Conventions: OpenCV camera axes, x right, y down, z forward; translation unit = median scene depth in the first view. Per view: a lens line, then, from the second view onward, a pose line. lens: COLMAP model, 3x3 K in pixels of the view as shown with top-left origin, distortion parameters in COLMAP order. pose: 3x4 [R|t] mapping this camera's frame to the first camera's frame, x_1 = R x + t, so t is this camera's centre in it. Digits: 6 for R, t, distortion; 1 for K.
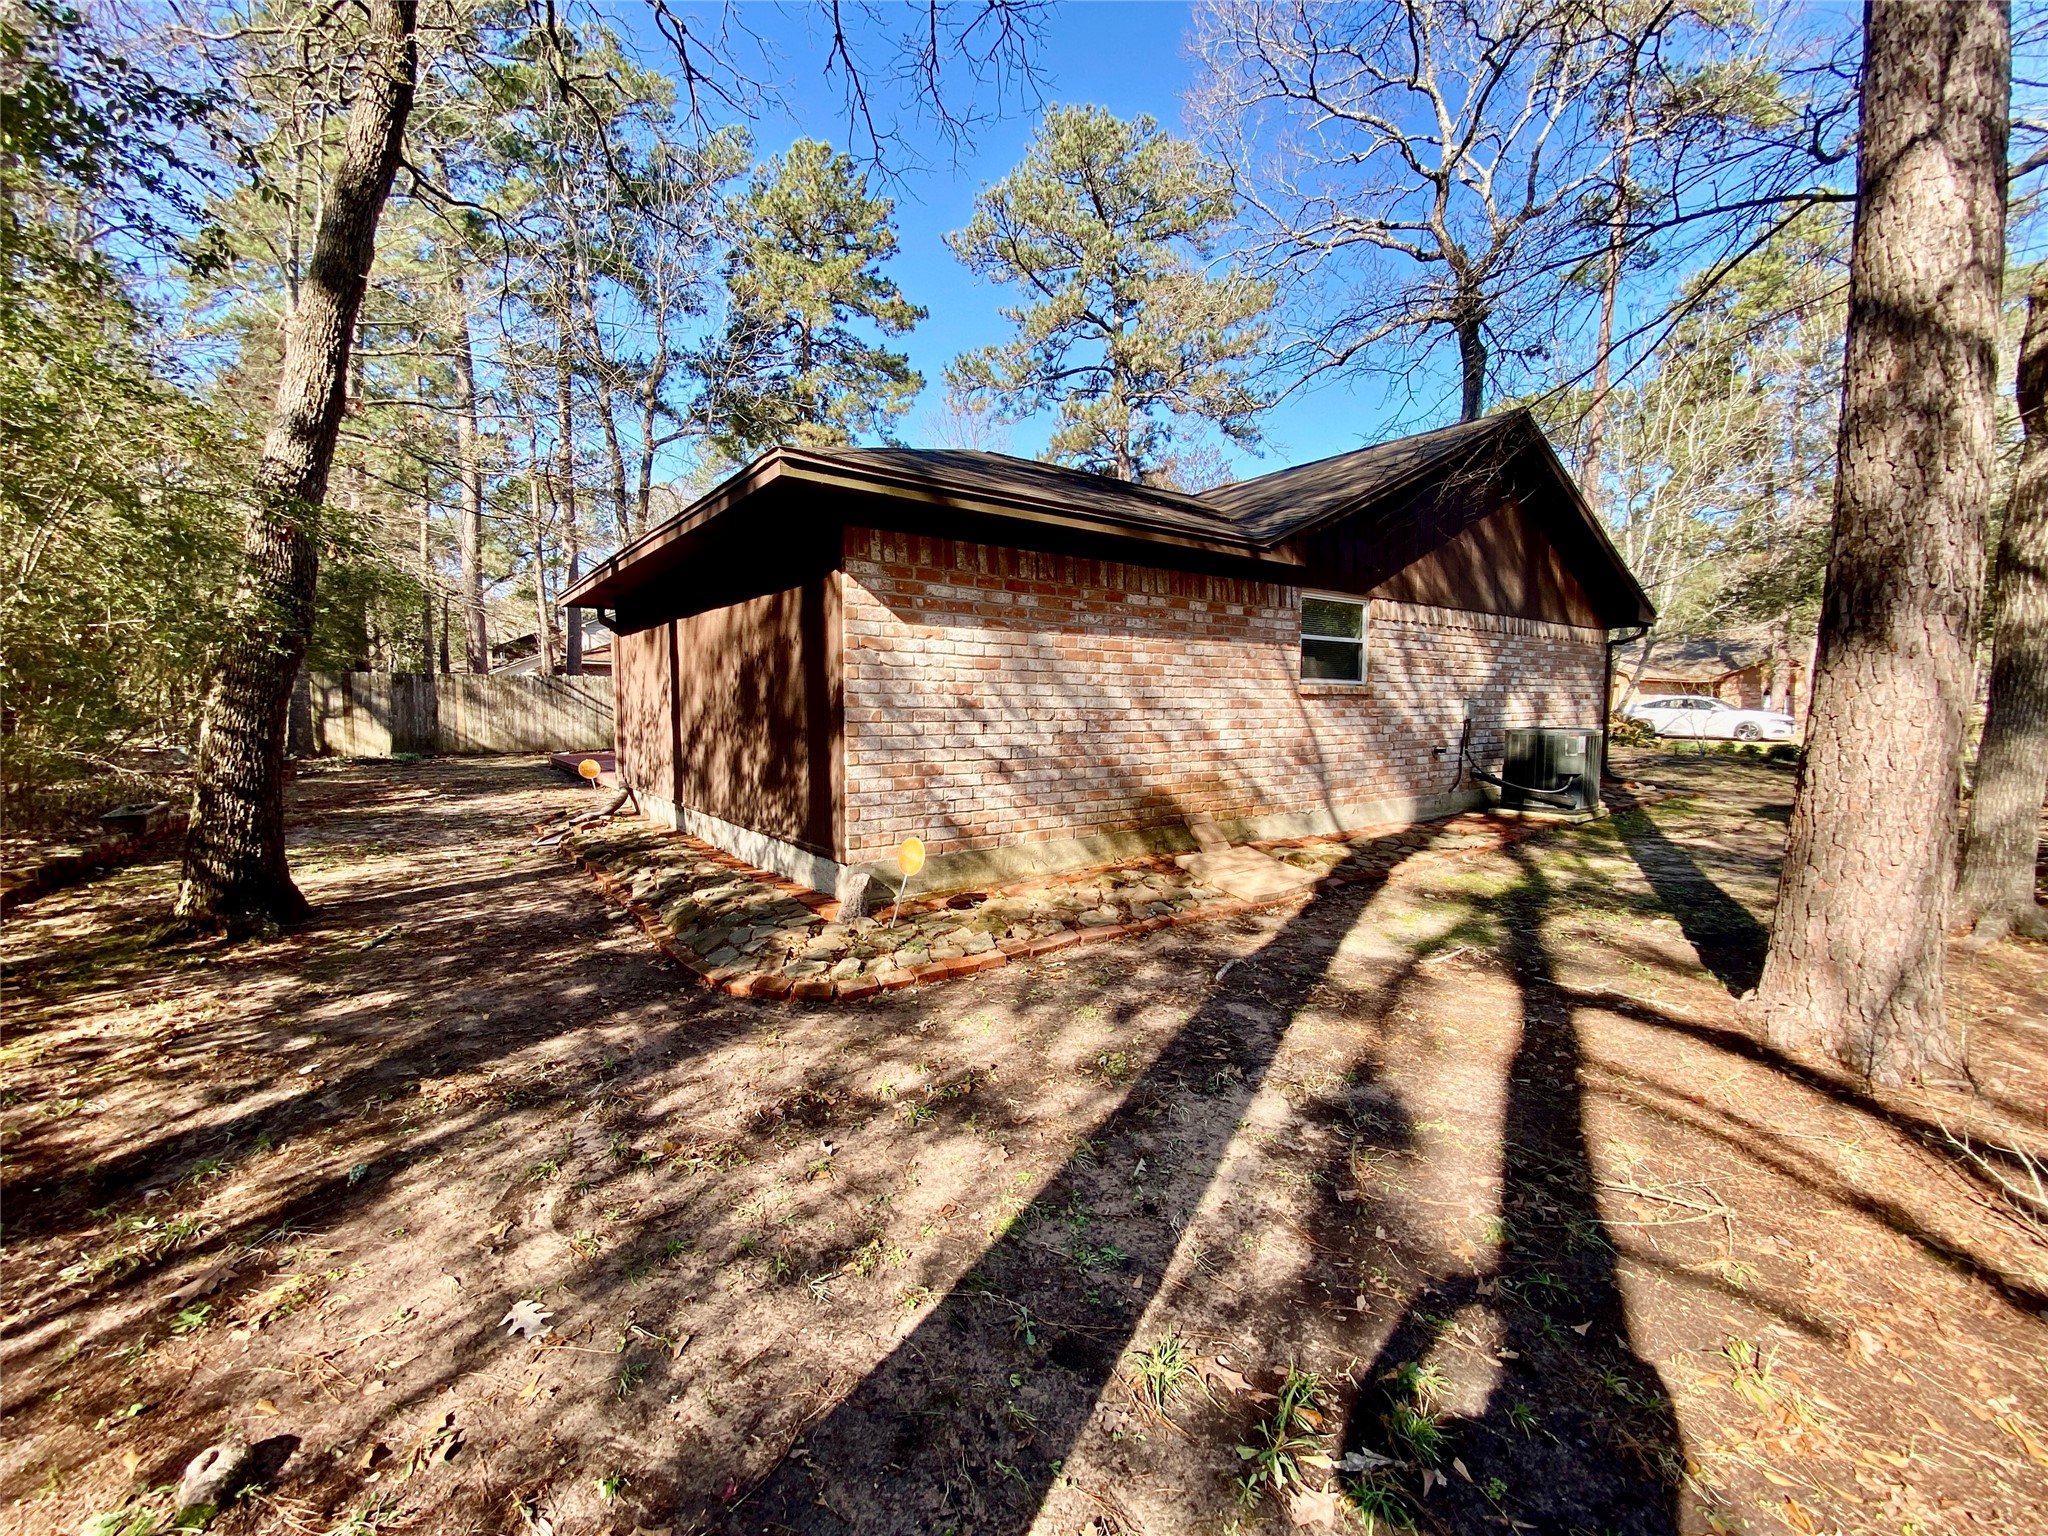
lens RADIAL K [[830.3, 0, 1021.7], [0, 830.3, 765.5], [0, 0, 1]] dist [0.006113, -0.002001]
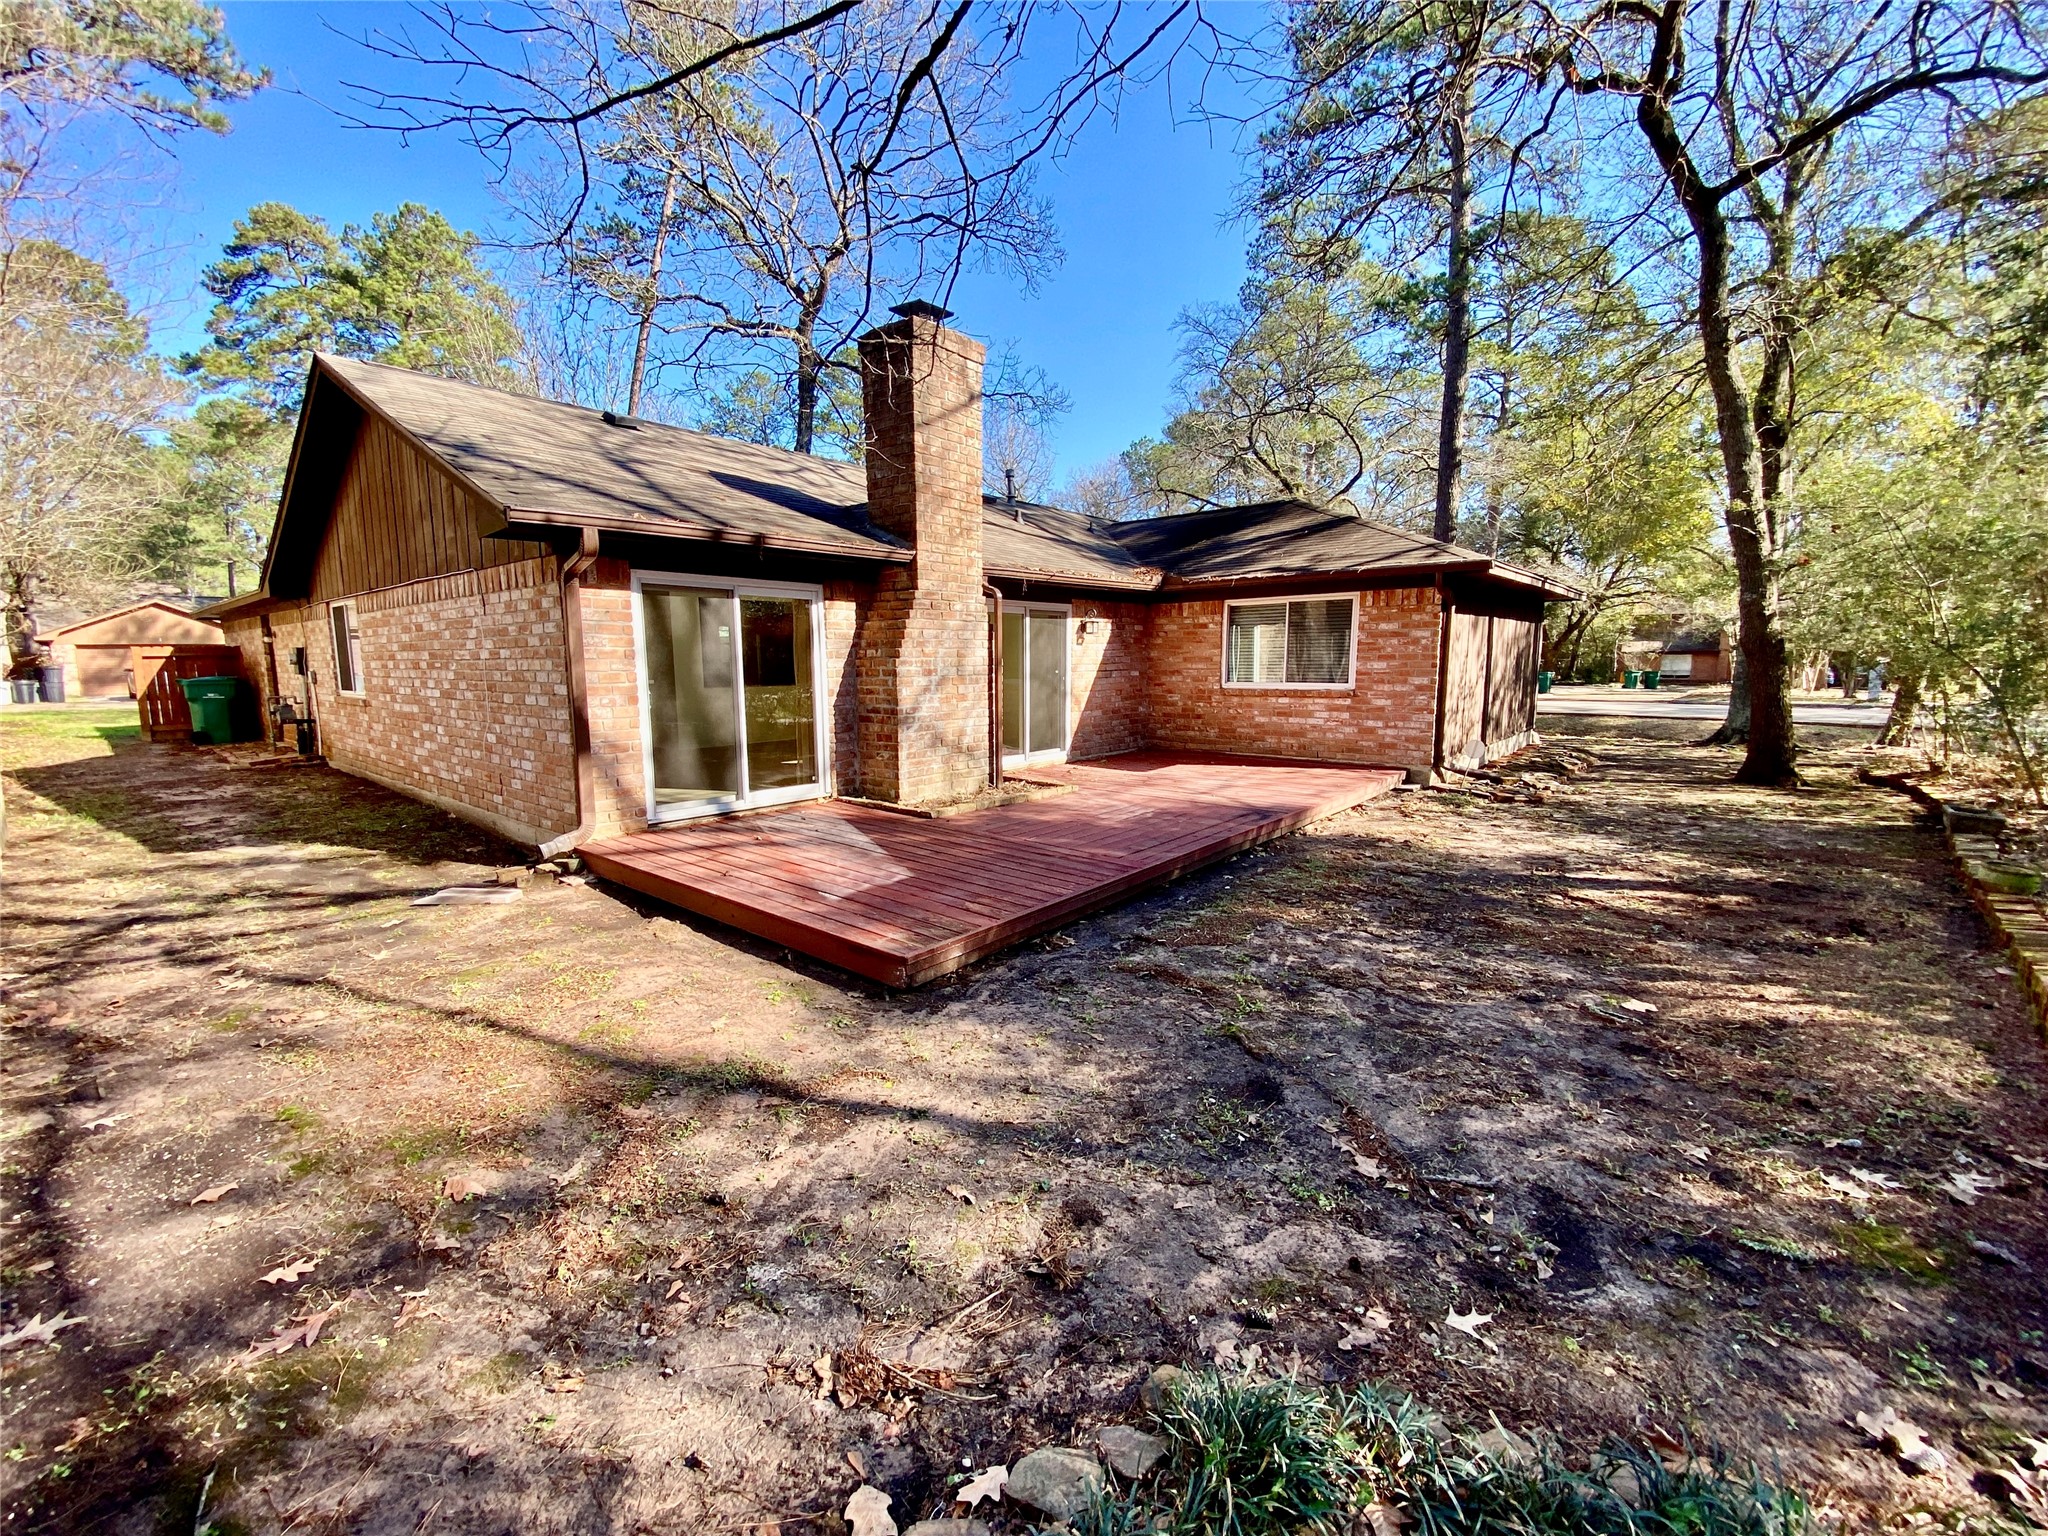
lens RADIAL K [[830.3, 0, 1013.6], [0, 830.3, 762.2], [0, 0, 1]] dist [0.006113, -0.002001]
pose [[-0.215271, -0.122534, 0.968836, -0.762252], [0.080261, 0.986520, 0.142605, -0.092115], [-0.973251, 0.108458, -0.202534, 0.976675]]
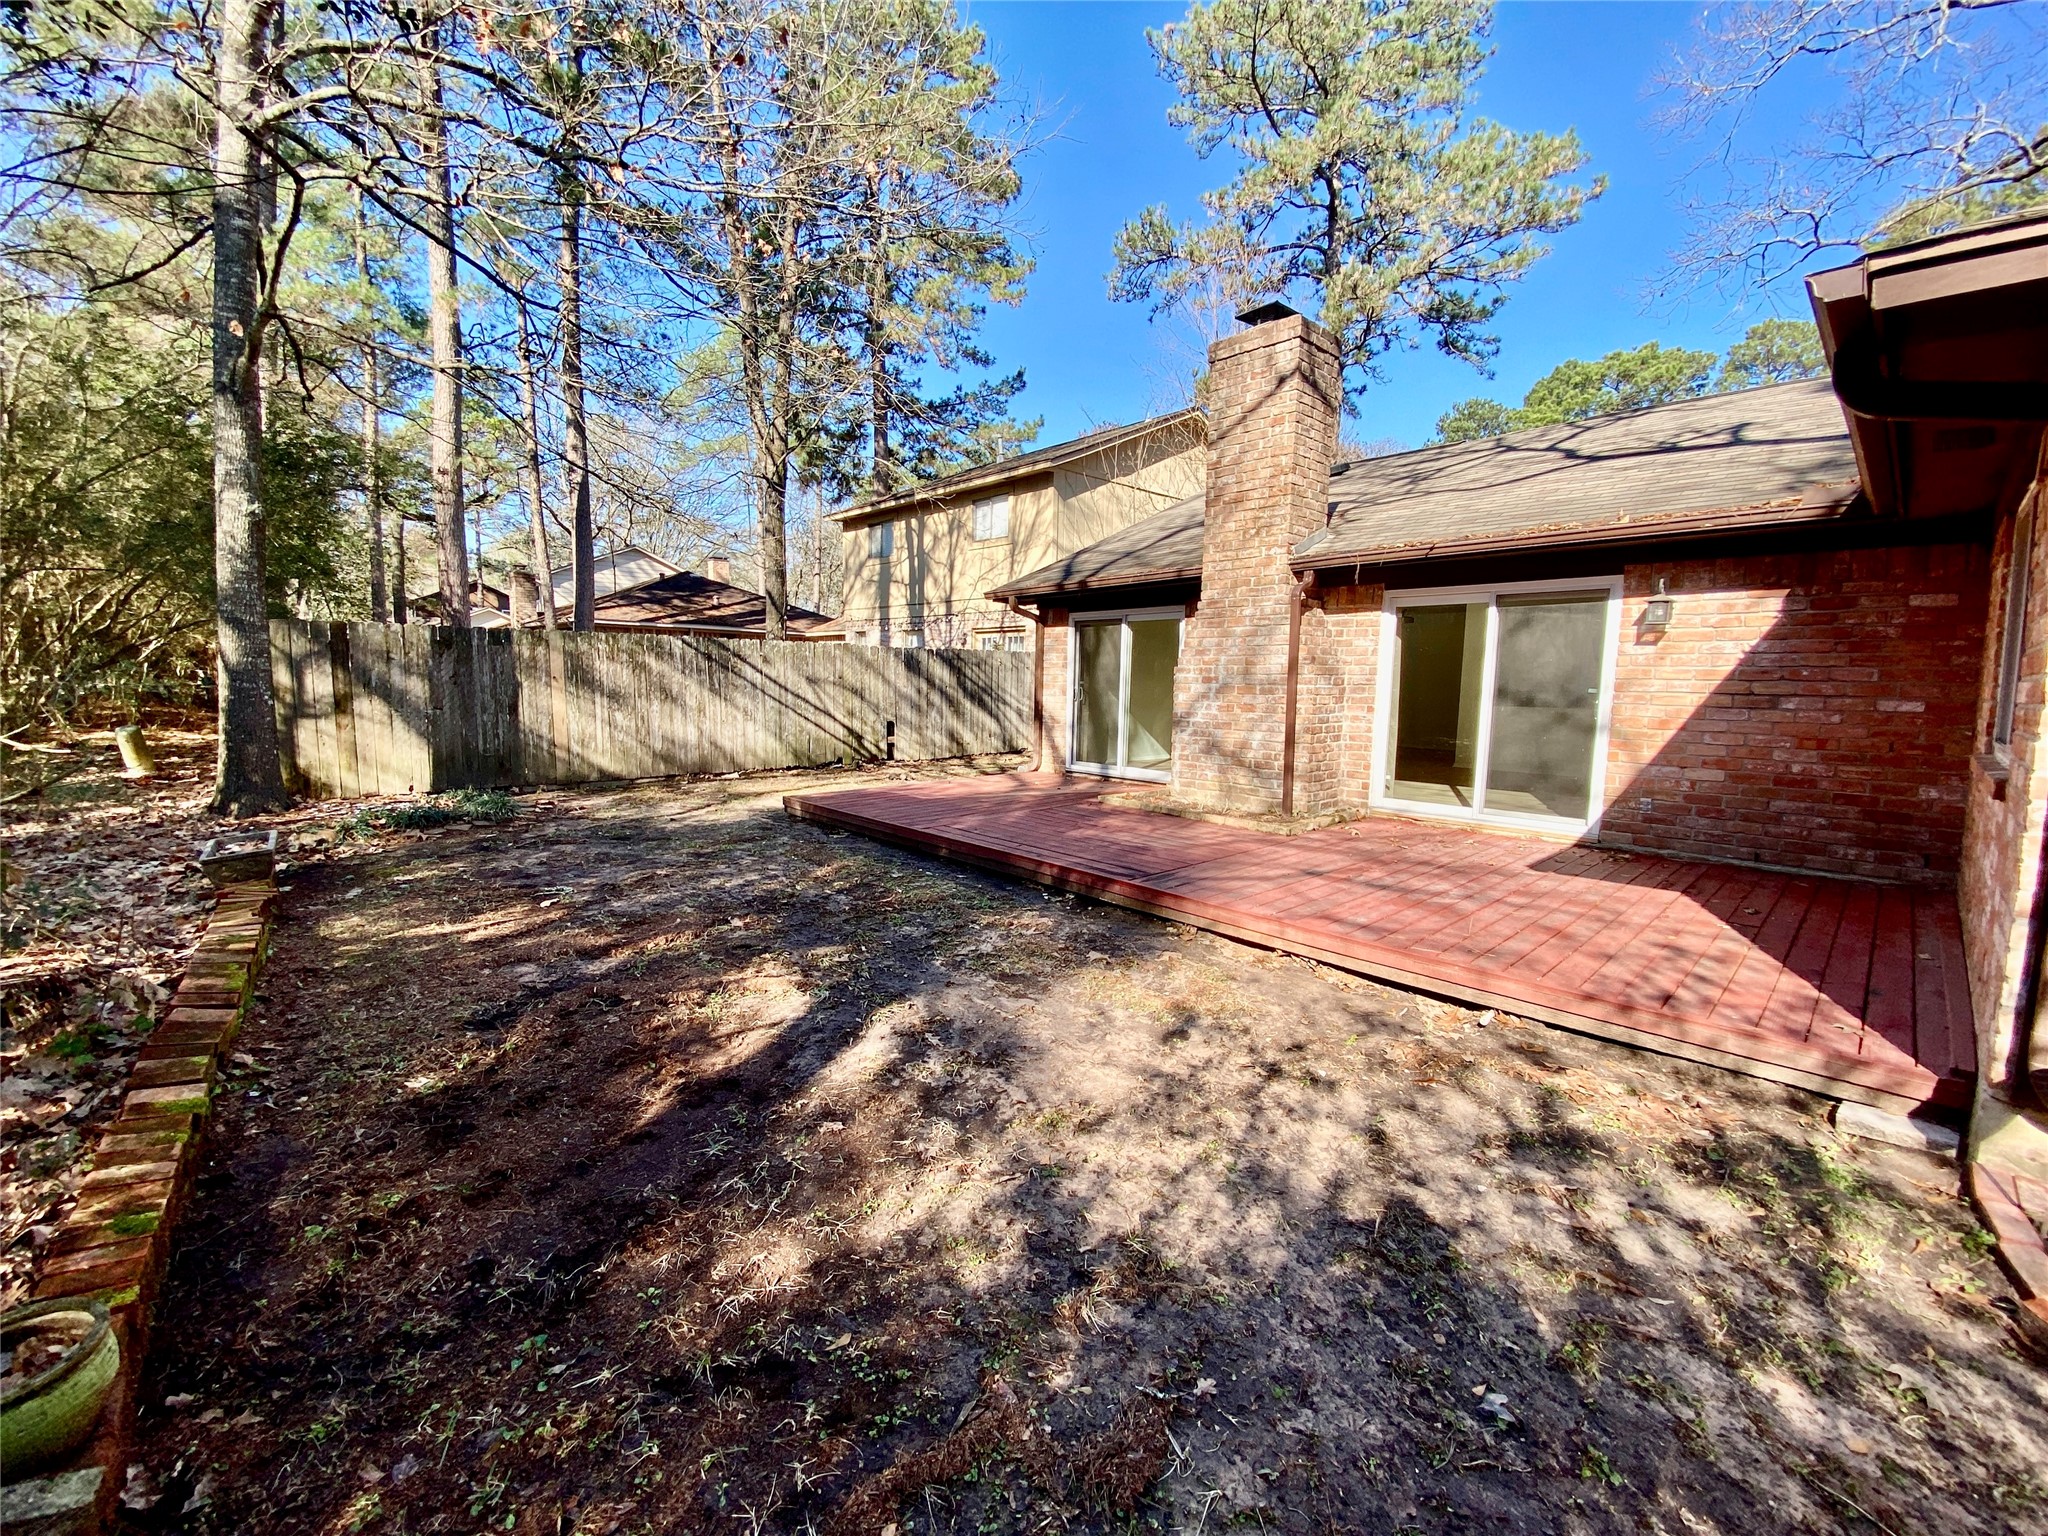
lens RADIAL K [[830.3, 0, 1020.0], [0, 830.3, 773.3], [0, 0, 1]] dist [0.006113, -0.002001]
pose [[0.995459, 0.001810, 0.095176, -0.459132], [-0.005495, 0.999245, 0.038469, -0.045327], [-0.095034, -0.038818, 0.994717, 0.474196]]
